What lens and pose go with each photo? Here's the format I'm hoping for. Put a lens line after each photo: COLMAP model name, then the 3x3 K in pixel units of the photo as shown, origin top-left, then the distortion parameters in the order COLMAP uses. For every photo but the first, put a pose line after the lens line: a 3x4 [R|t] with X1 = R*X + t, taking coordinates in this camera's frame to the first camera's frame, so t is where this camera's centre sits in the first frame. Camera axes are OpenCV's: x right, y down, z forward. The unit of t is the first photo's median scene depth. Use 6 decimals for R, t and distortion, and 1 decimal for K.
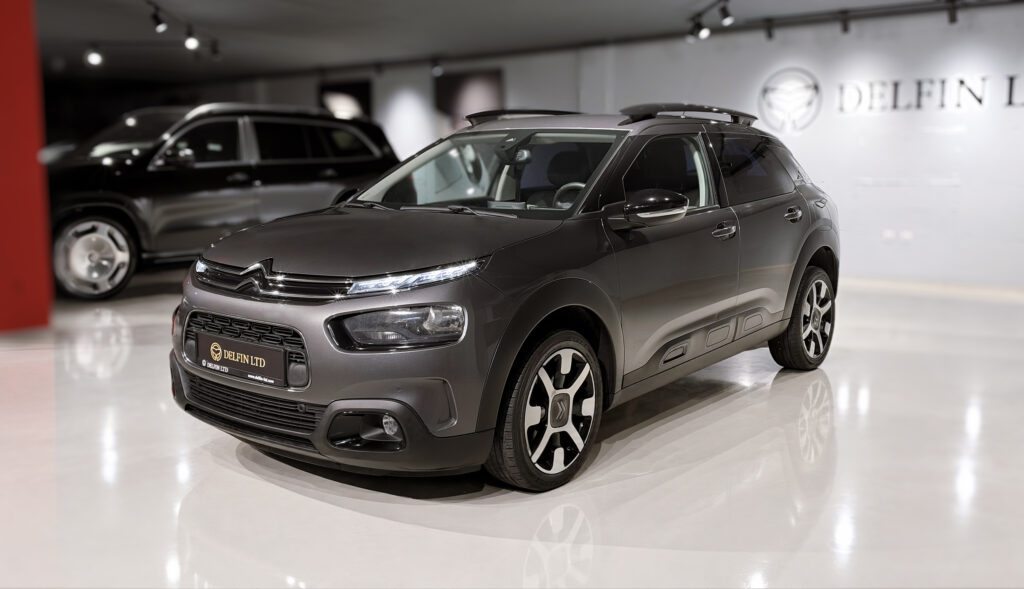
lens RADIAL K [[979.2, 0, 522.4], [0, 979.2, 302.4], [0, 0, 1]] dist [0.003221, 0.000000]
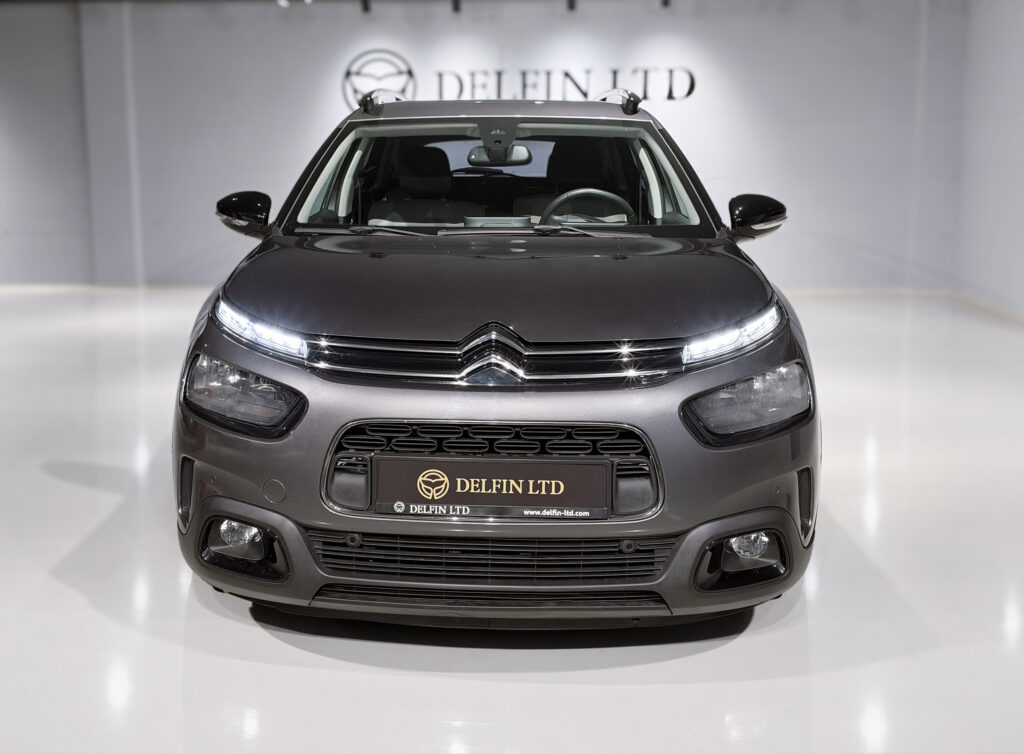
lens RADIAL K [[1080.7, 0, 489.8], [0, 1080.7, 356.1], [0, 0, 1]] dist [0.226062, 0.000000]
pose [[0.804946, -0.112167, 0.582650, -0.666636], [0.092189, 0.993687, 0.063936, -0.067329], [-0.586143, 0.002249, 0.810204, 0.442689]]
